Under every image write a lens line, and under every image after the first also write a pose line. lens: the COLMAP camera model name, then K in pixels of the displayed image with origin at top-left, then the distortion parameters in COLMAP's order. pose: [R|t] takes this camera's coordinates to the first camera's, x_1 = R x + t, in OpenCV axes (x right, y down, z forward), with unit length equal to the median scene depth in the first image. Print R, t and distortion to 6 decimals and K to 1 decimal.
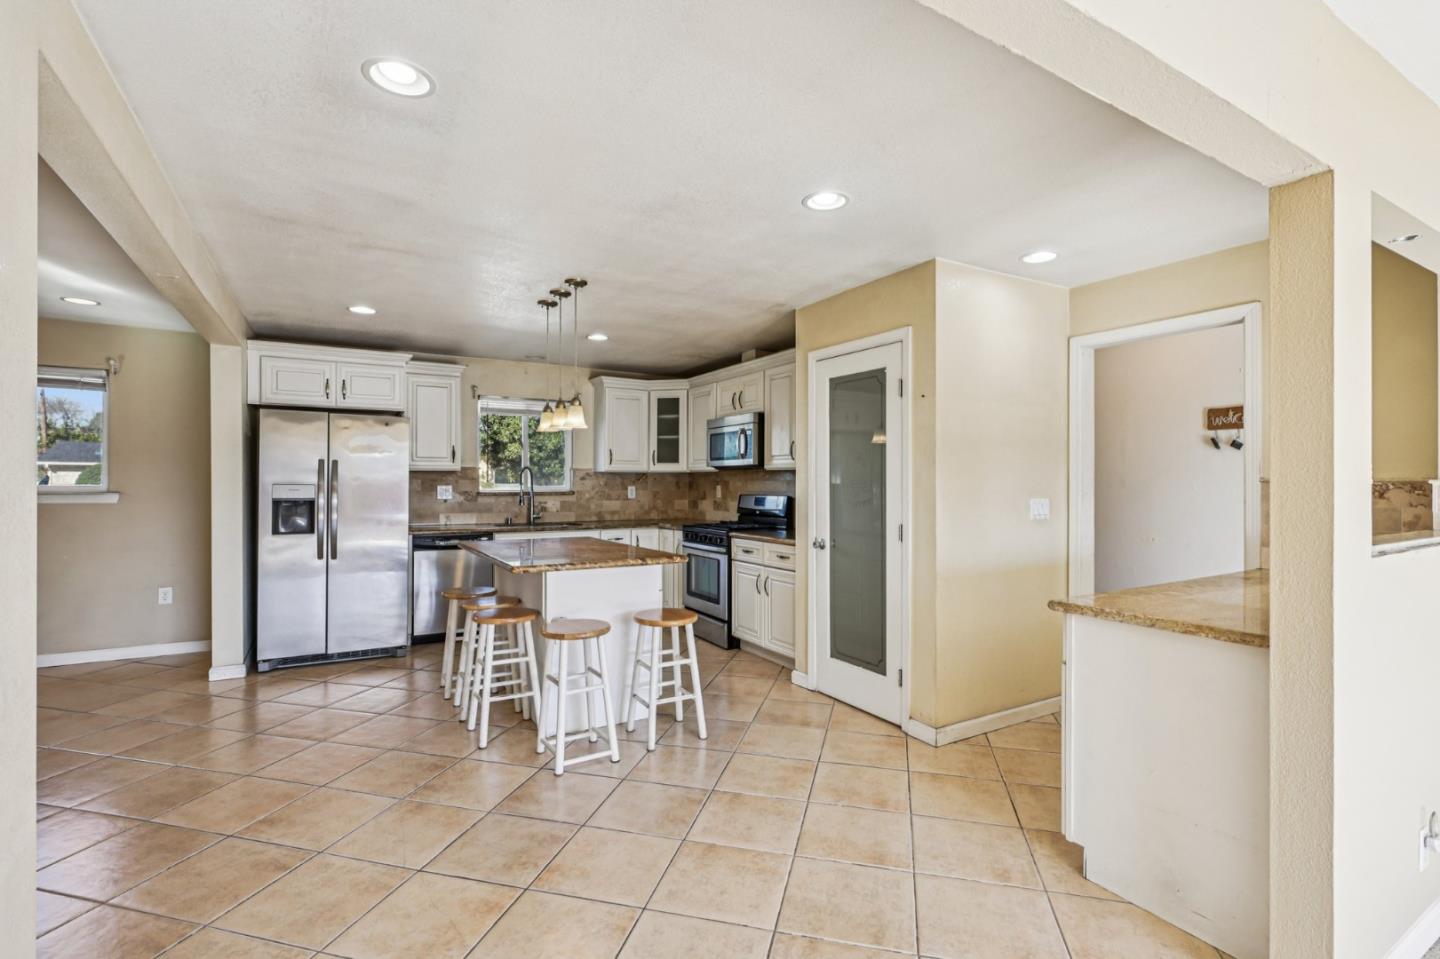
lens RADIAL K [[672.1, 0, 723.0], [0, 672.1, 484.7], [0, 0, 1]] dist [0.001786, -0.000124]
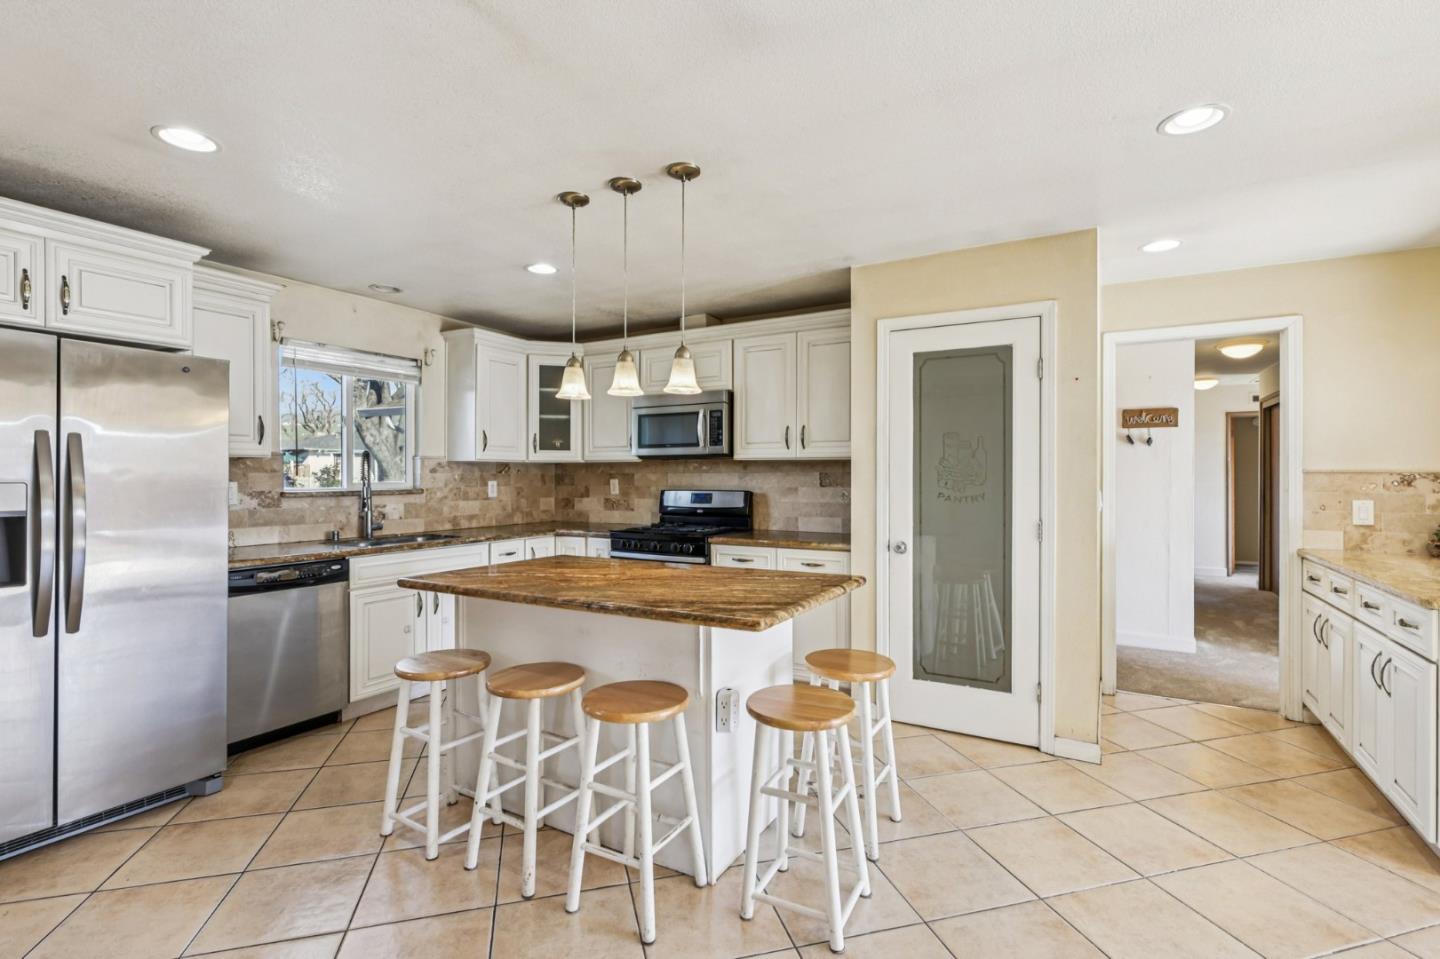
lens RADIAL K [[664.3, 0, 723.1], [0, 664.3, 476.2], [0, 0, 1]] dist [-0.000116, 0.000074]
pose [[0.866907, -0.003868, 0.498455, -0.328915], [0.004864, 0.999988, -0.000700, -0.001392], [-0.498446, 0.003031, 0.866915, 0.270547]]
